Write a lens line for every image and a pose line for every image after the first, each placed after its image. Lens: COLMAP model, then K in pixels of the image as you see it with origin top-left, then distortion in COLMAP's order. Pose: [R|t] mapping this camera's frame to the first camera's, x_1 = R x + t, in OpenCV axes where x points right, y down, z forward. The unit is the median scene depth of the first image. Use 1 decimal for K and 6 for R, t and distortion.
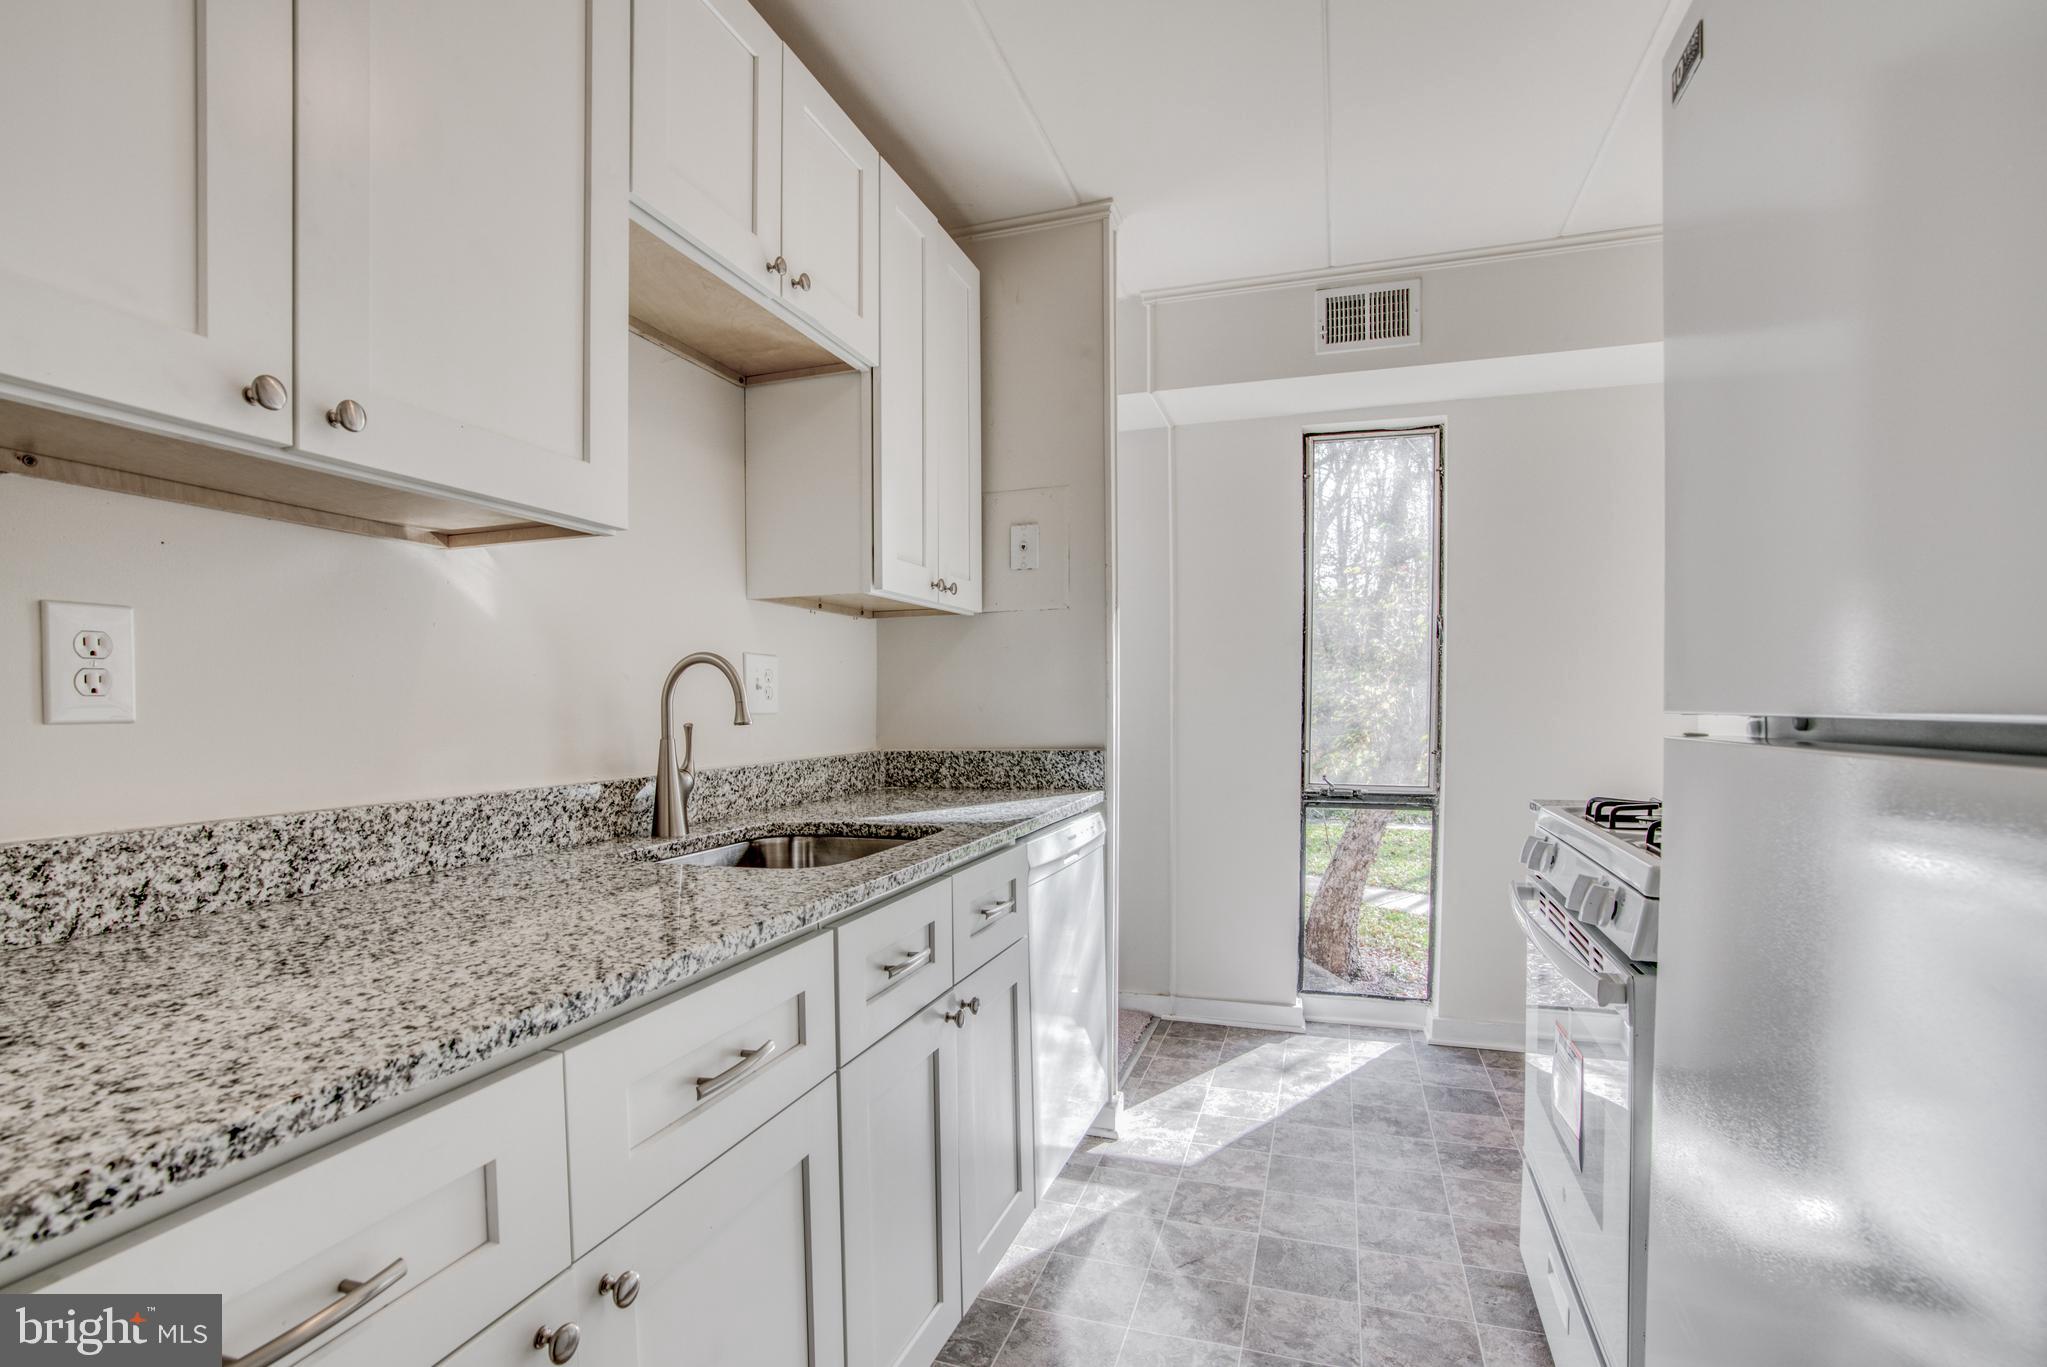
lens RADIAL K [[954.0, 0, 1030.8], [0, 954.0, 699.9], [0, 0, 1]] dist [-0.062654, 0.023312]
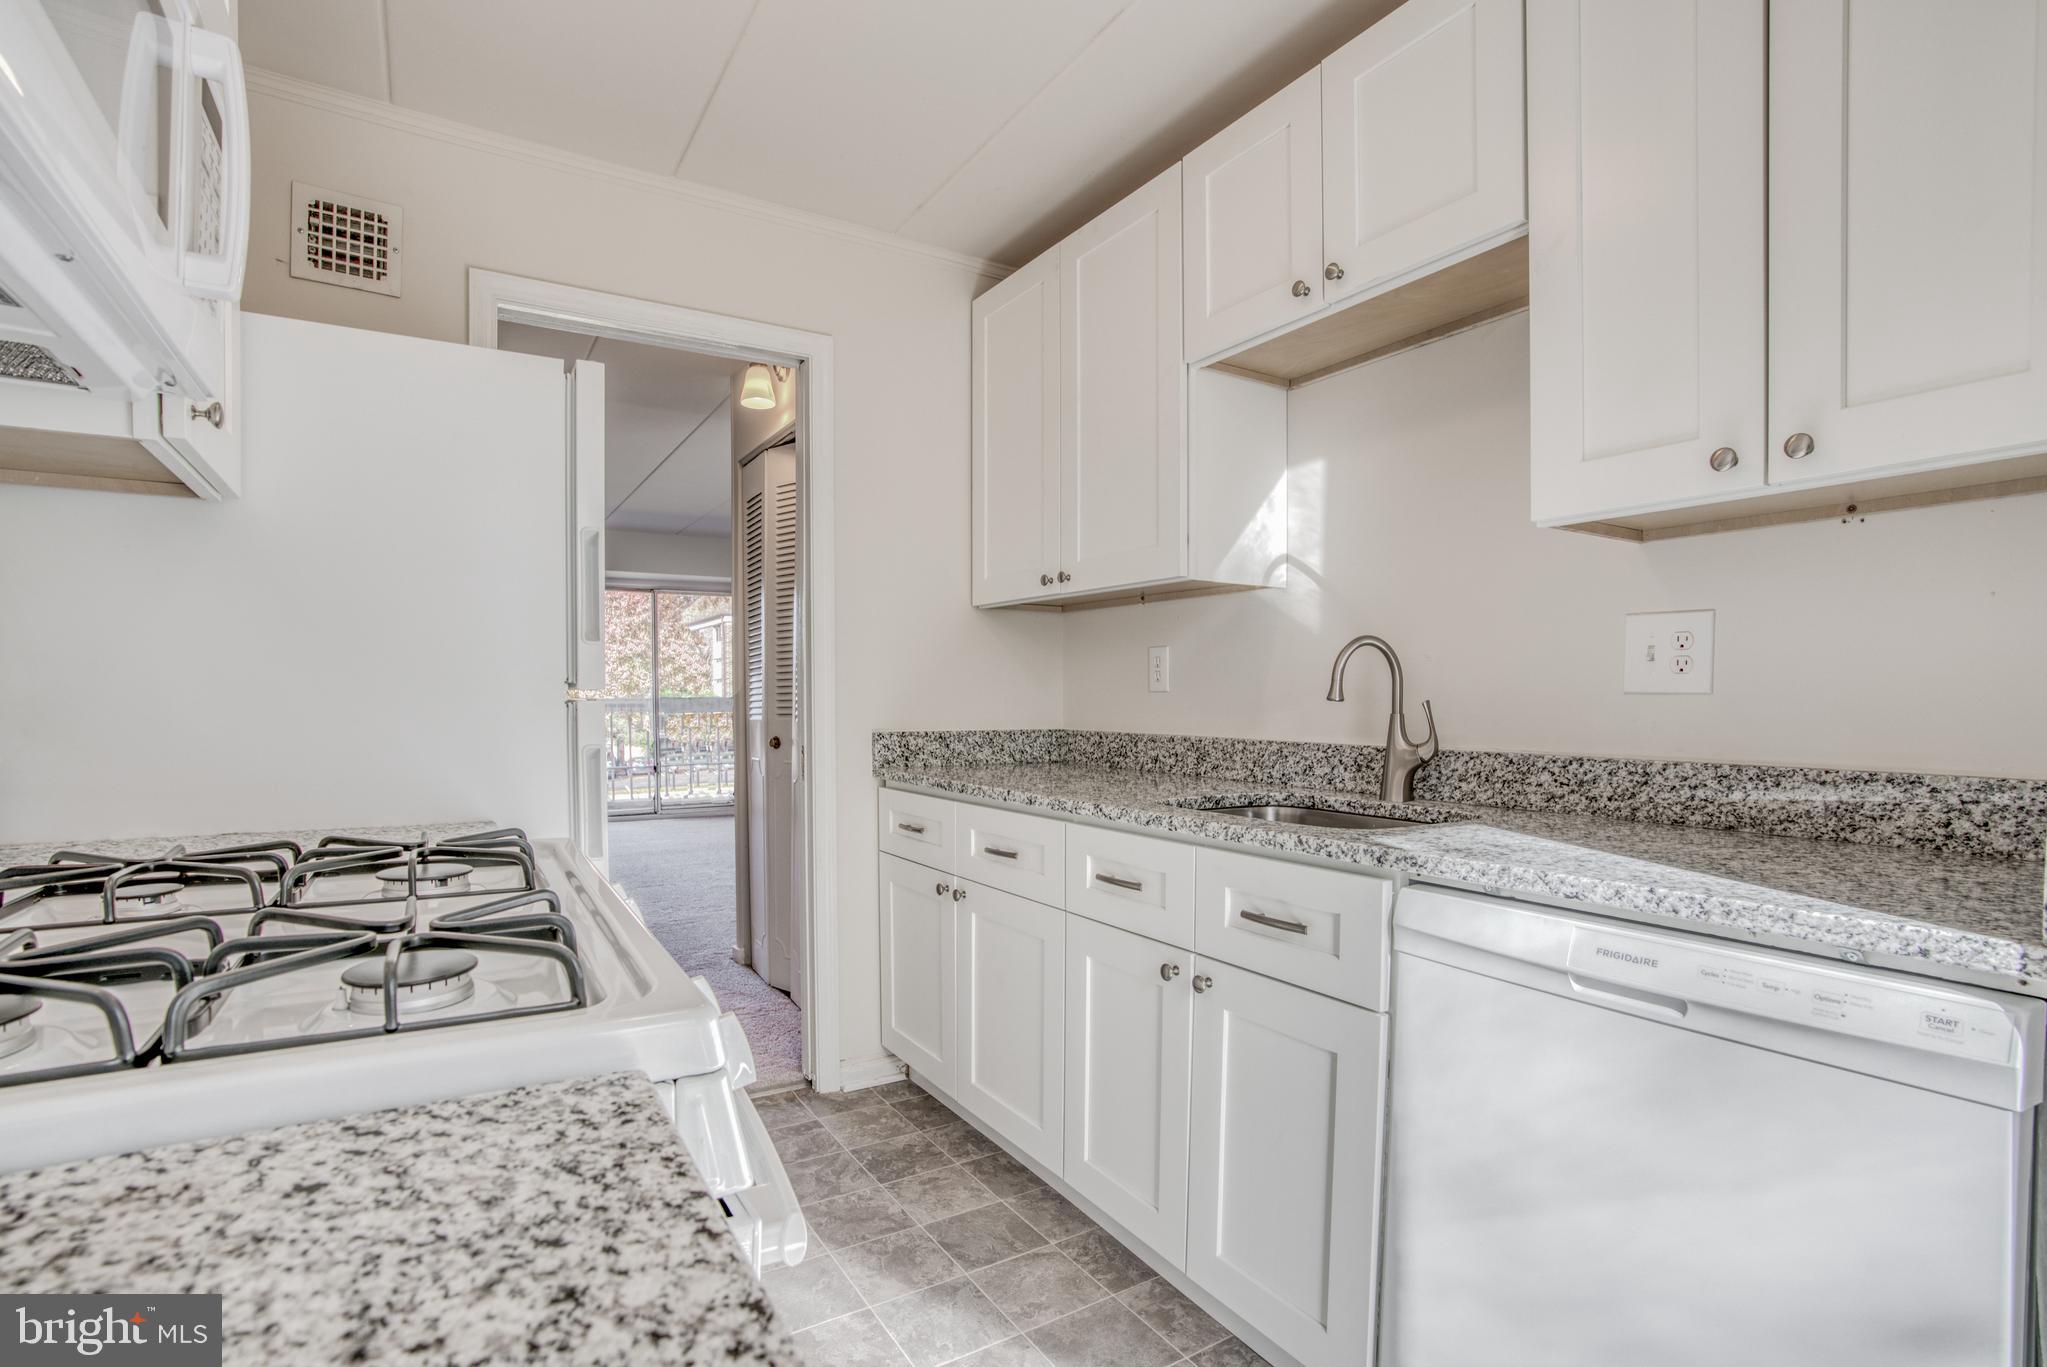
lens RADIAL K [[954.0, 0, 982.6], [0, 954.0, 721.0], [0, 0, 1]] dist [-0.062654, 0.023312]
pose [[-0.662328, 0.021101, -0.748917, 0.812815], [0.003688, 0.999683, 0.024904, 0.021688], [0.749205, 0.013733, -0.662196, 1.447991]]
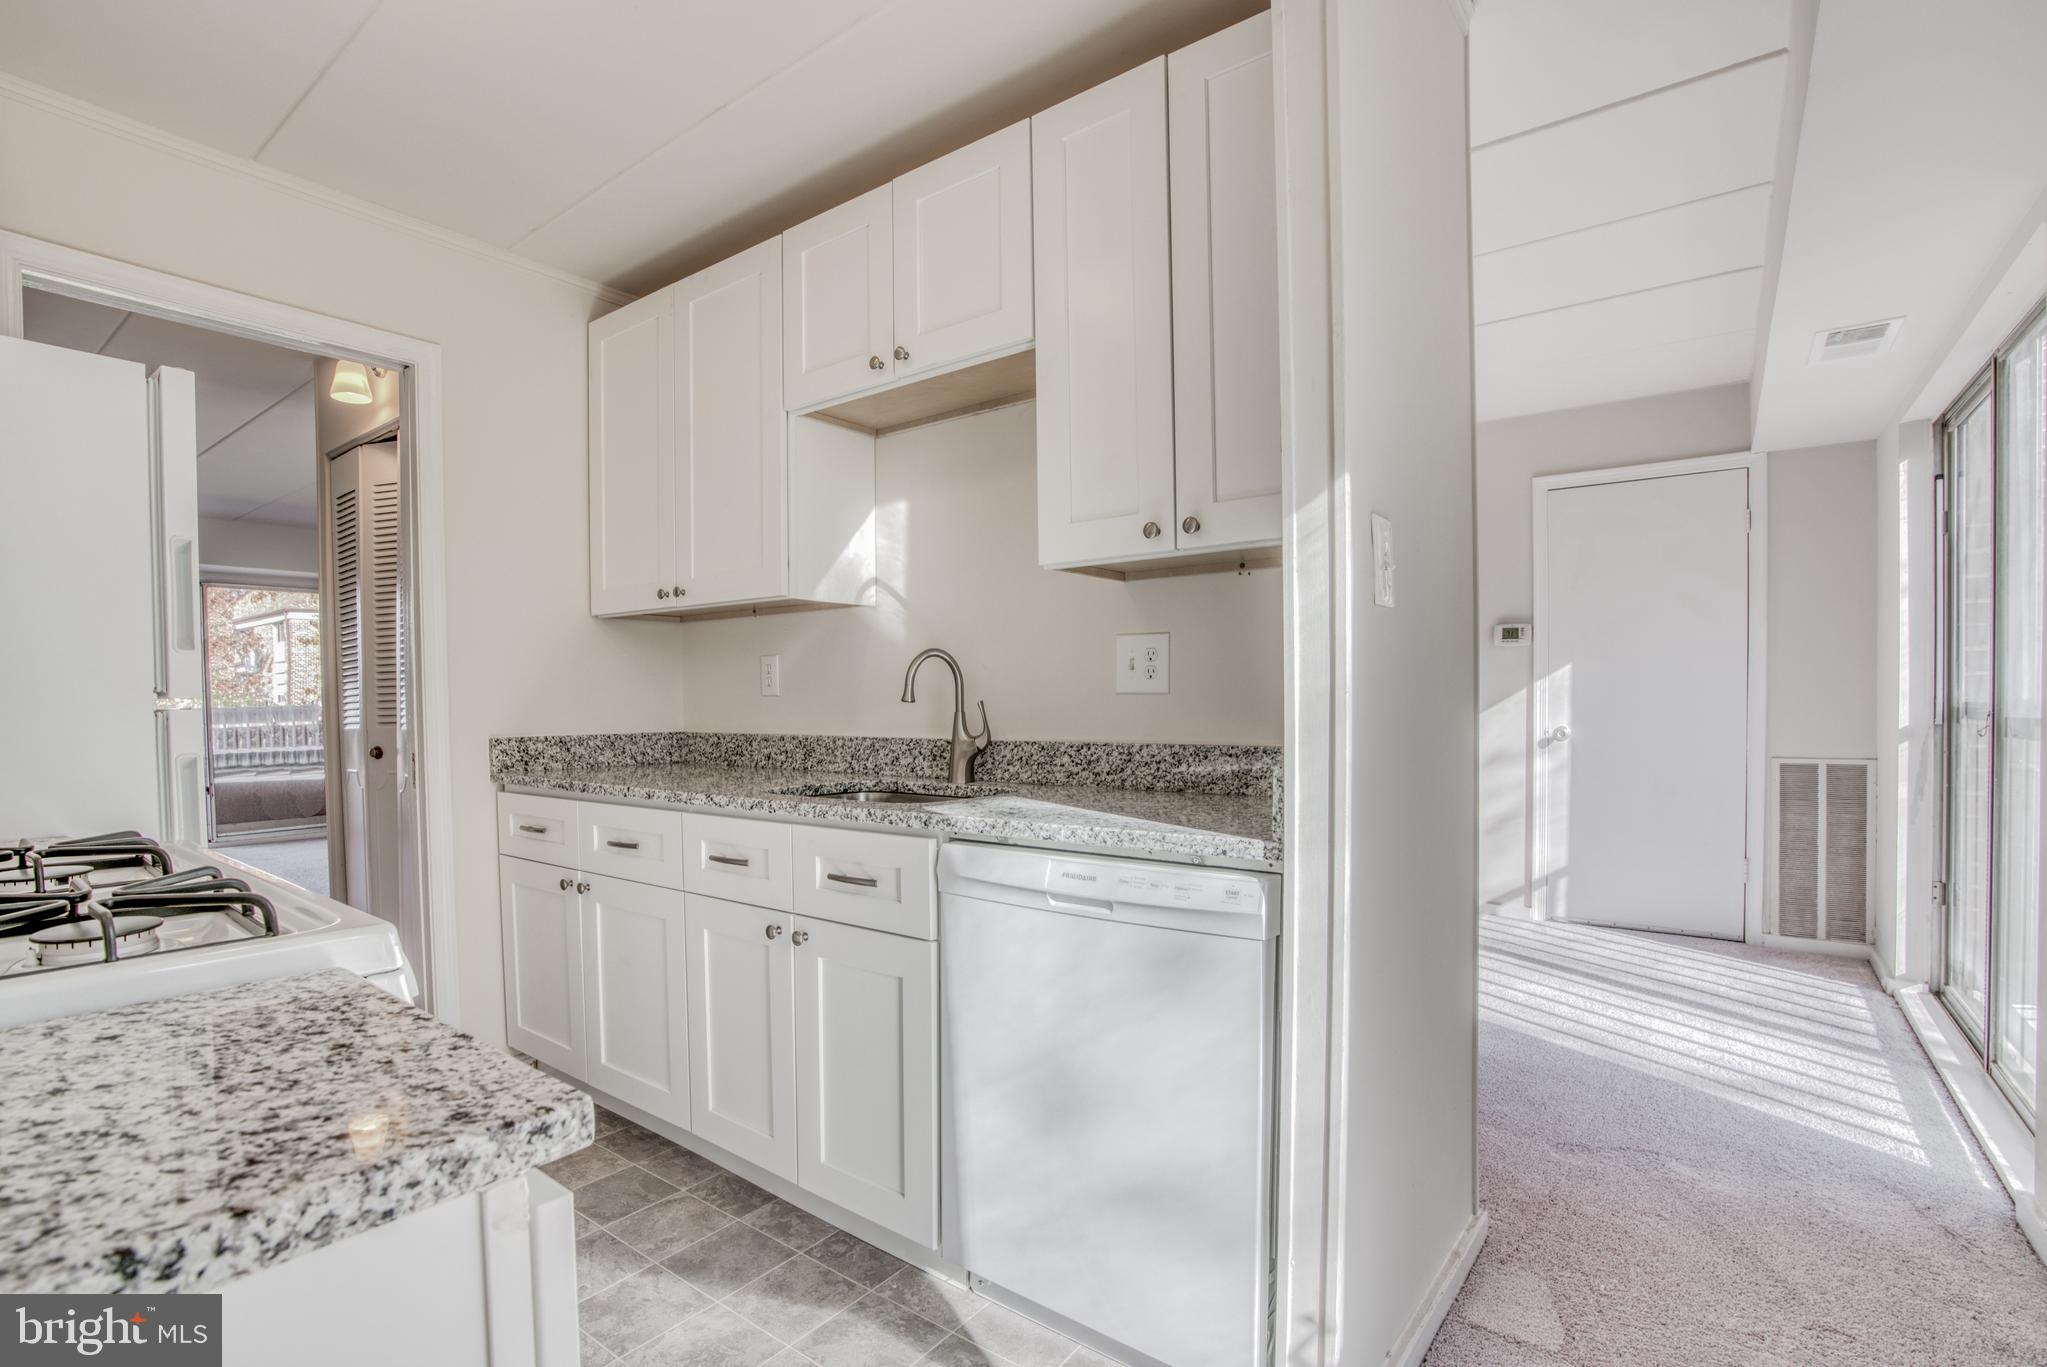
lens RADIAL K [[954.0, 0, 982.7], [0, 954.0, 728.5], [0, 0, 1]] dist [-0.062654, 0.023312]
pose [[-0.339414, 0.033854, -0.940028, 0.960855], [0.012724, 0.999426, 0.031399, 0.023482], [0.940551, -0.001303, -0.339650, 1.589820]]
